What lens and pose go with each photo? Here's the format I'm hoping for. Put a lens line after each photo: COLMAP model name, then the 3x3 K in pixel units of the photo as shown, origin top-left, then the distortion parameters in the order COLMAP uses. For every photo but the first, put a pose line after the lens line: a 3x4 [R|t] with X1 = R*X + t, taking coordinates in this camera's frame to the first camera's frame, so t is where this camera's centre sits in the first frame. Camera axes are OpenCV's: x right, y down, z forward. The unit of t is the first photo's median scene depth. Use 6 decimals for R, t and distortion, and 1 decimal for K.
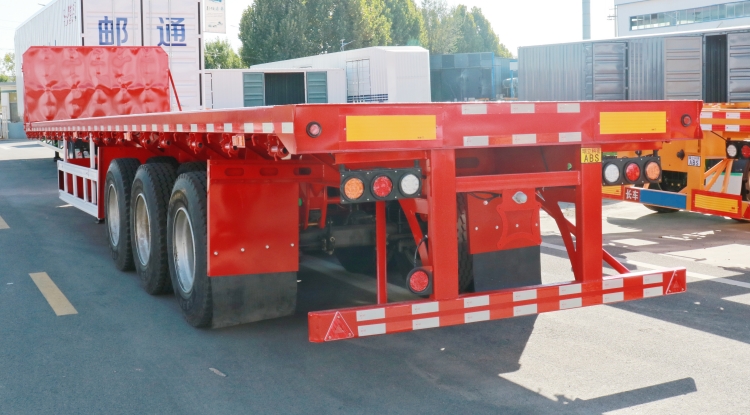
lens RADIAL K [[897.4, 0, 375.4], [0, 897.4, 190.1], [0, 0, 1]] dist [-0.069318, 0.008154]
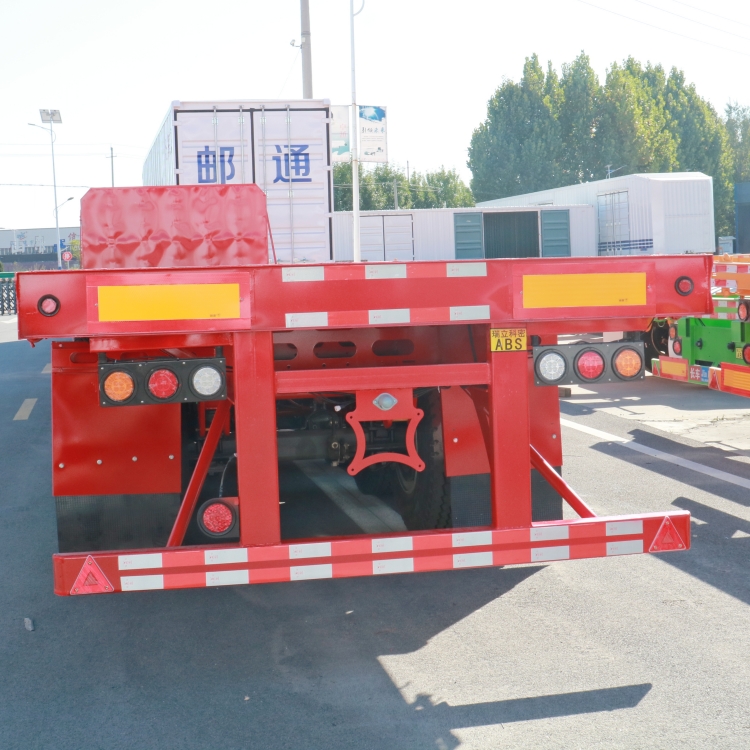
lens RADIAL K [[1197.4, 0, 375.0], [0, 1197.4, 375.0], [0, 0, 1]] dist [-0.060907, -0.067621]
pose [[0.967058, 0.013003, -0.254222, 0.105563], [-0.011494, 0.999906, 0.007418, -0.005136], [0.254295, -0.004252, 0.967117, 0.030809]]
